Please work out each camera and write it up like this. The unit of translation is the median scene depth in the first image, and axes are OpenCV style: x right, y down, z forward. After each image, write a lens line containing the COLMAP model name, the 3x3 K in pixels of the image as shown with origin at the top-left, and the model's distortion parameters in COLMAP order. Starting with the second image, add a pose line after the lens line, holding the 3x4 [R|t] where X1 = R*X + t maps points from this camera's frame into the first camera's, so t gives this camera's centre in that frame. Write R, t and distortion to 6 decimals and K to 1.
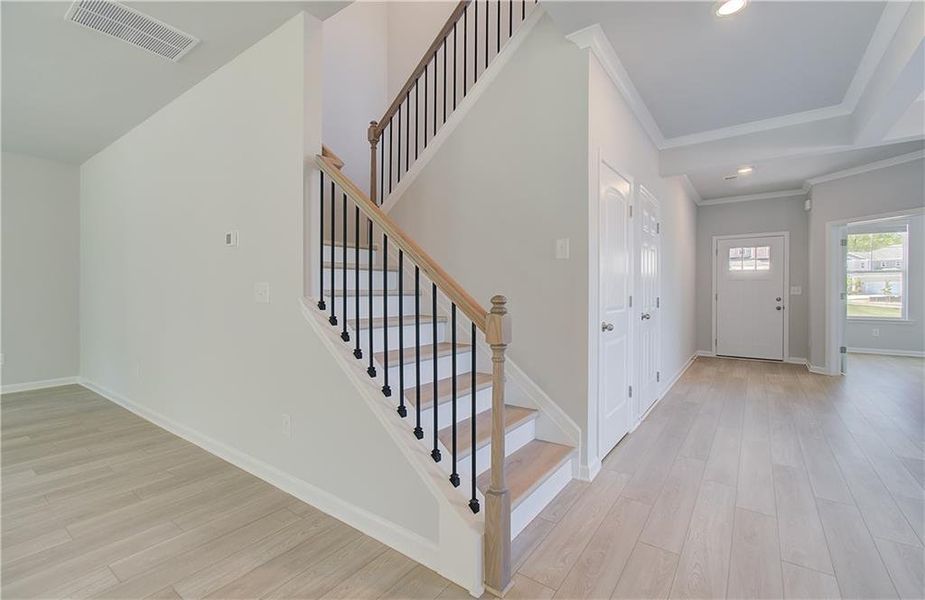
lens RADIAL K [[403.9, 0, 463.7], [0, 403.9, 289.6], [0, 0, 1]] dist [-0.003864, -0.000325]
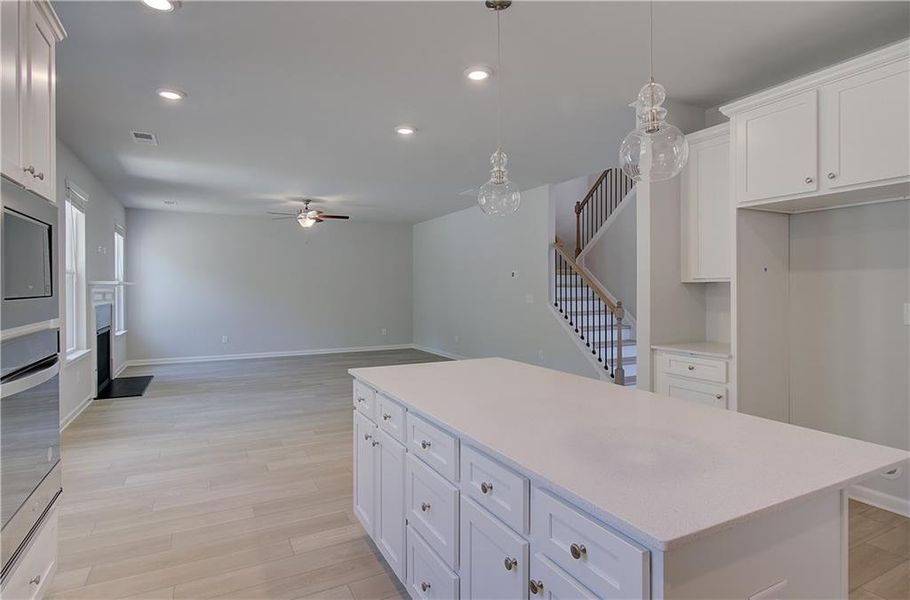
lens RADIAL K [[486.3, 0, 458.4], [0, 486.3, 290.1], [0, 0, 1]] dist [-0.046290, 0.000189]
pose [[0.891935, -0.003046, -0.452153, 0.381006], [0.003214, 0.999995, -0.000398, -0.042496], [0.452152, -0.001099, 0.891940, -1.608942]]
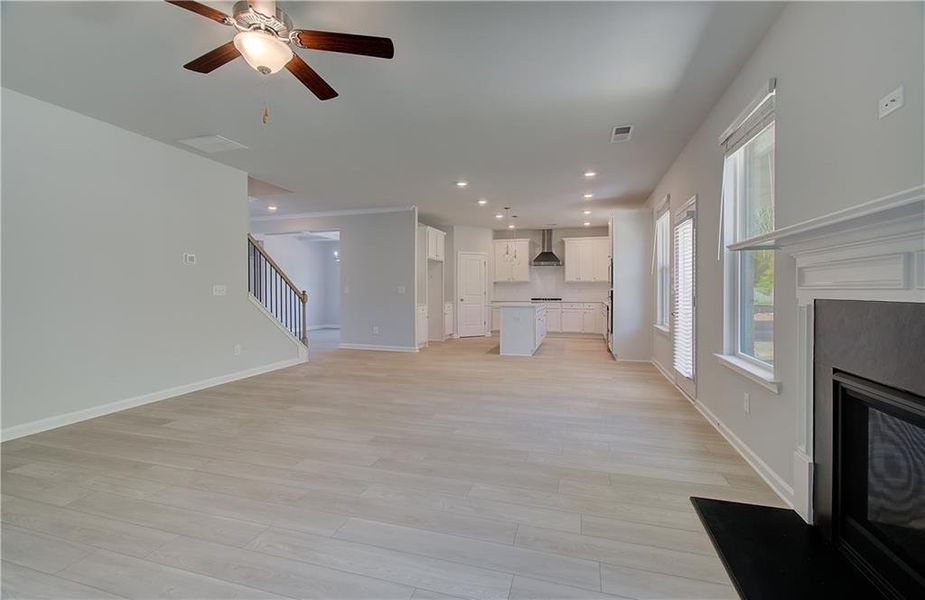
lens RADIAL K [[401.1, 0, 466.5], [0, 401.1, 289.1], [0, 0, 1]] dist [-0.001382, 0.000042]
pose [[-0.329238, -0.000647, 0.944247, -2.646162], [-0.001433, 0.999999, 0.000186, 0.003539], [-0.944246, -0.001292, -0.329239, 0.489813]]
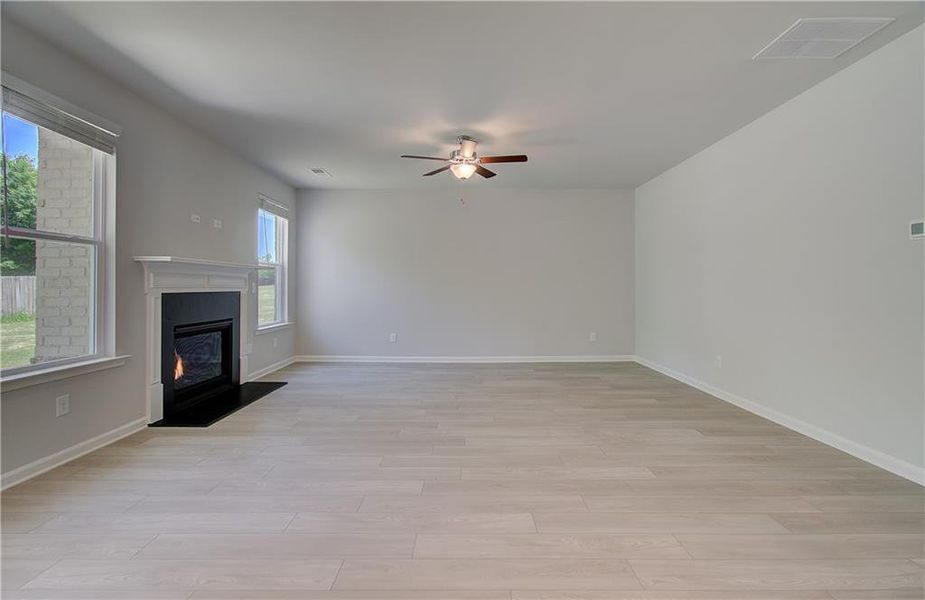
lens RADIAL K [[401.1, 0, 466.5], [0, 401.1, 289.1], [0, 0, 1]] dist [-0.001382, 0.000042]
pose [[0.581010, 0.003437, -0.813889, -0.471073], [-0.000916, 0.999993, 0.003569, 0.004936], [0.813896, -0.001328, 0.581009, -0.314066]]
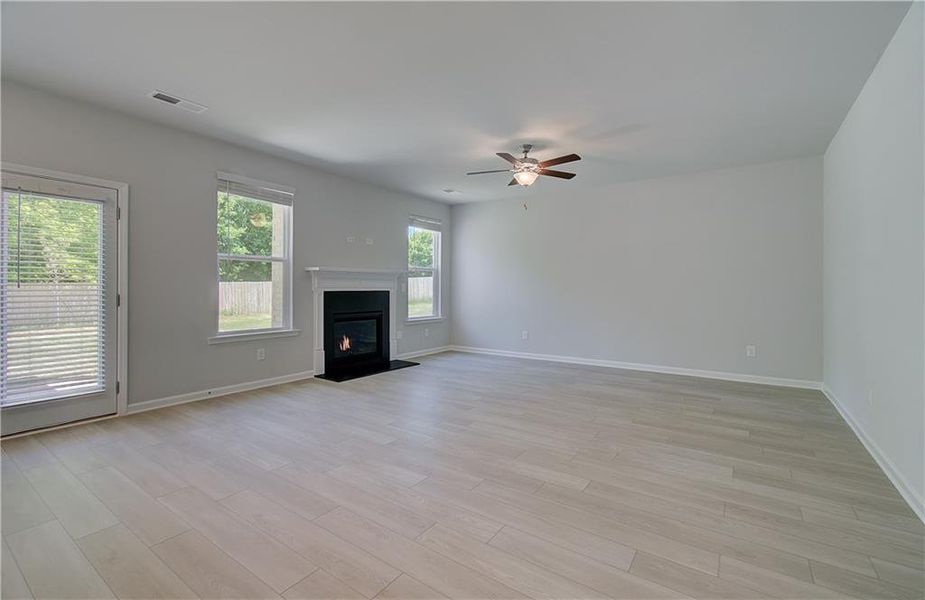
lens RADIAL K [[403.9, 0, 463.7], [0, 403.9, 289.6], [0, 0, 1]] dist [-0.003864, -0.000325]
pose [[0.014367, 0.003321, -0.999891, -0.087525], [-0.005618, 0.999979, 0.003241, 0.005334], [0.999881, 0.005570, 0.014385, 0.317774]]
